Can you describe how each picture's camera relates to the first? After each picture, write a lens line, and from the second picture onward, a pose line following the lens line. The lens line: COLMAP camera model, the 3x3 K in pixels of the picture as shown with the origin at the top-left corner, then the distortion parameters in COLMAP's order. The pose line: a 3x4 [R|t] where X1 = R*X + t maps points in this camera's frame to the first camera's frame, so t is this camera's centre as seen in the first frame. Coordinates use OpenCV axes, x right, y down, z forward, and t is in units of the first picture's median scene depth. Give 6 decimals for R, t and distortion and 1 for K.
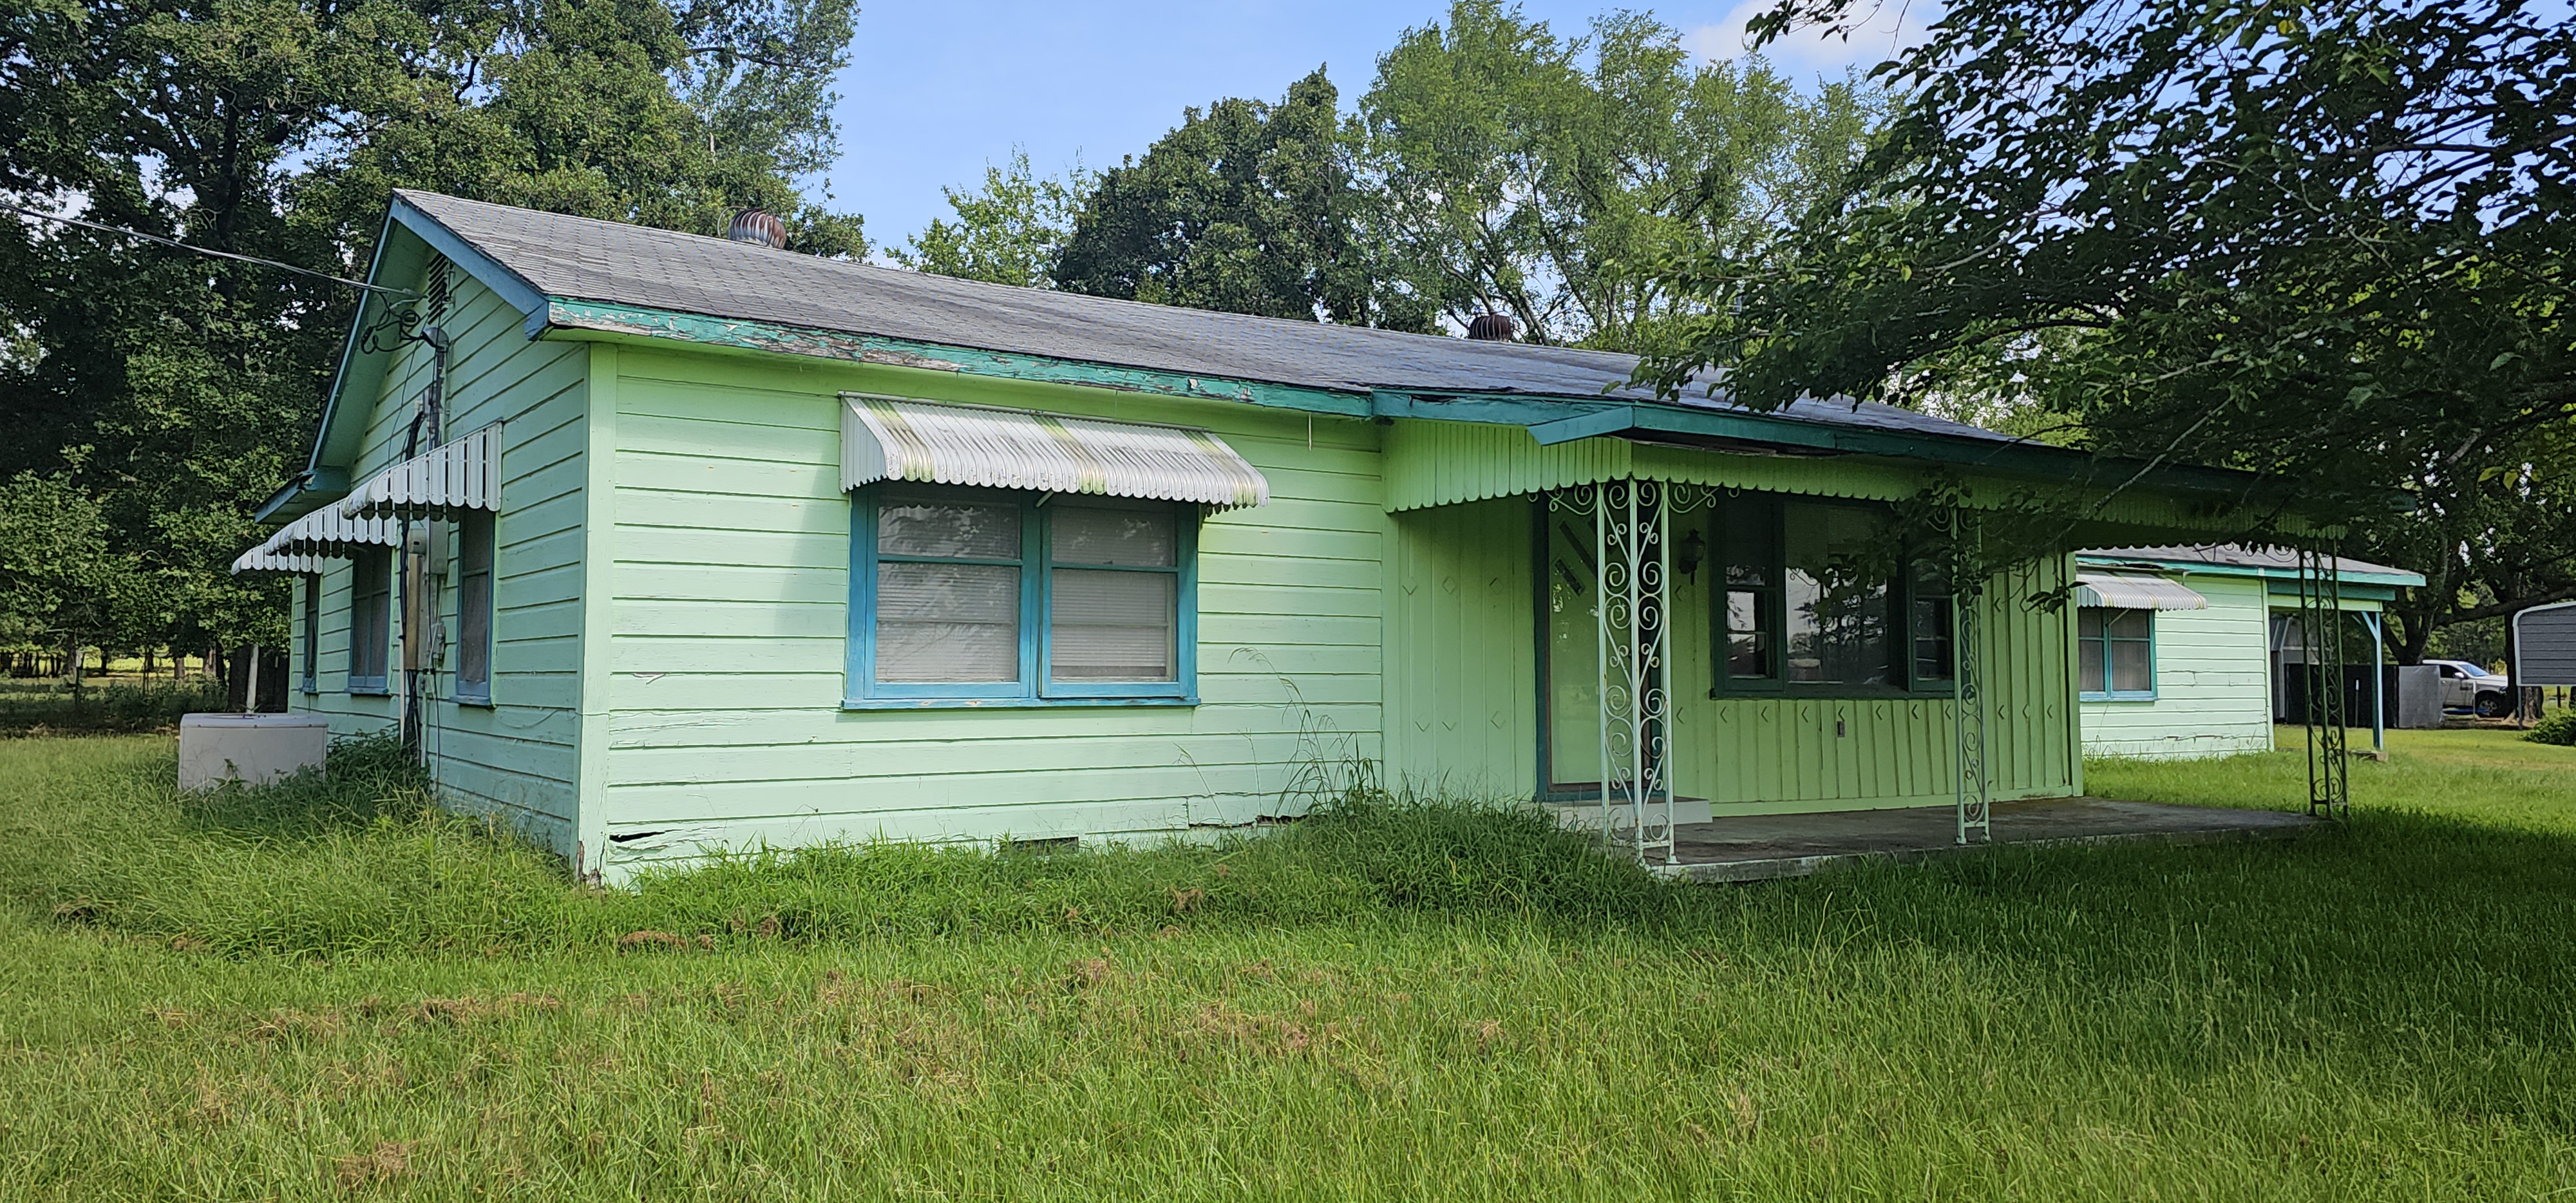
lens RADIAL K [[1741.5, 0, 1292.0], [0, 1741.5, 584.9], [0, 0, 1]] dist [0.009234, -0.004563]
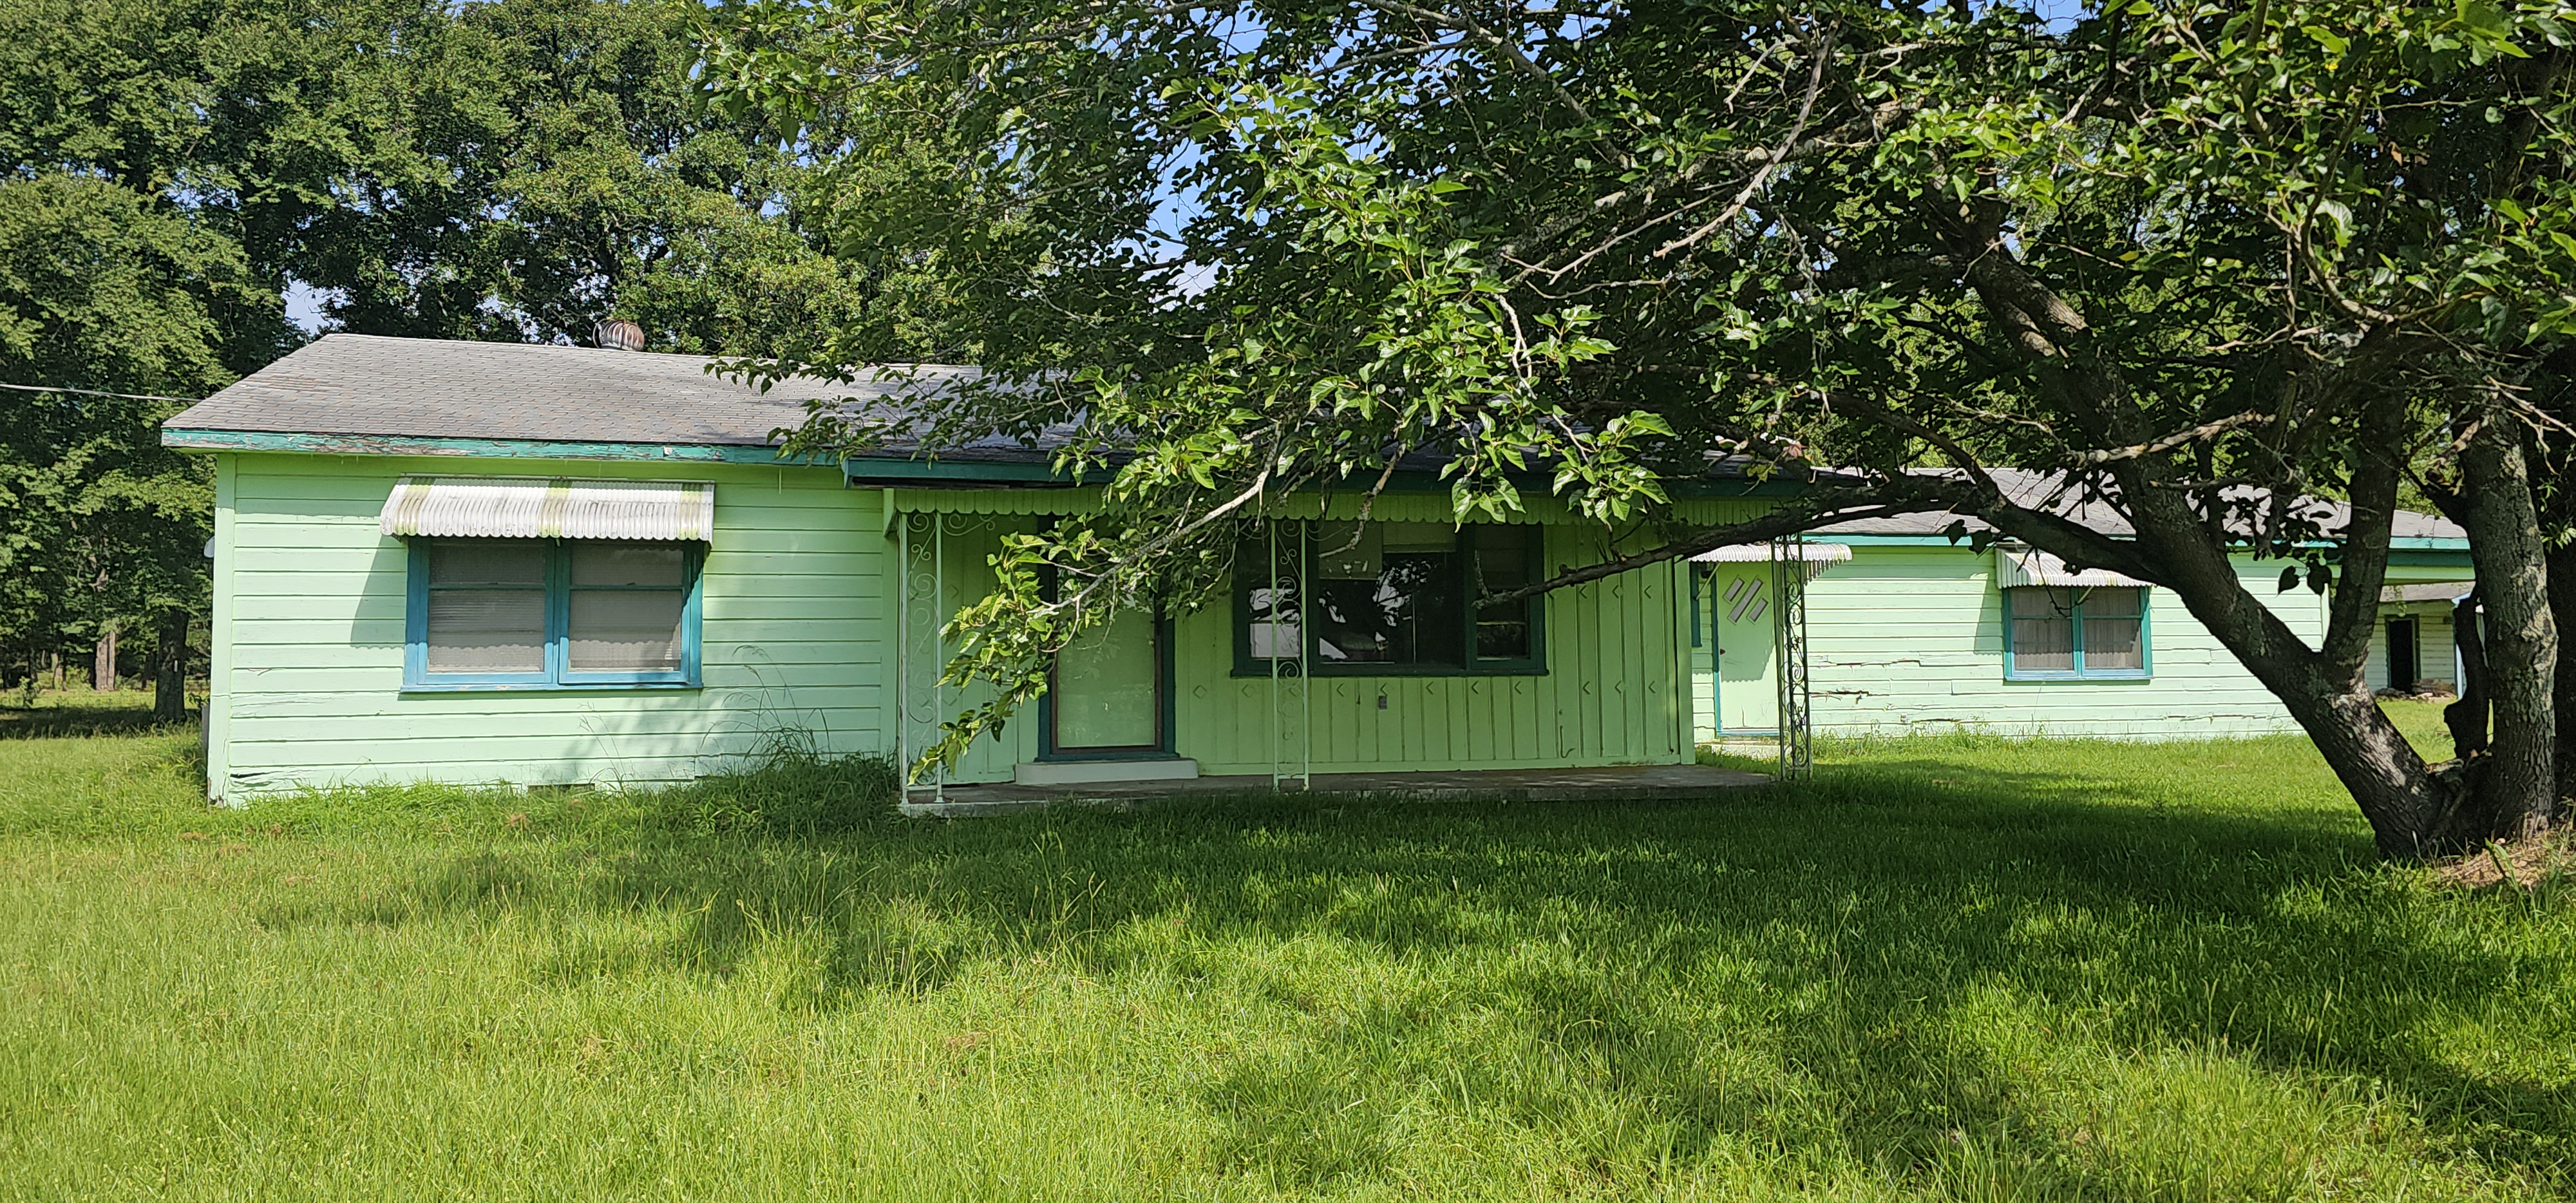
lens RADIAL K [[1741.5, 0, 1292.0], [0, 1741.5, 584.9], [0, 0, 1]] dist [0.009234, -0.004563]
pose [[0.956927, -0.032509, -0.288504, 0.778665], [0.031545, 0.999470, -0.007992, 0.015550], [0.288611, -0.001453, 0.957445, -0.163418]]
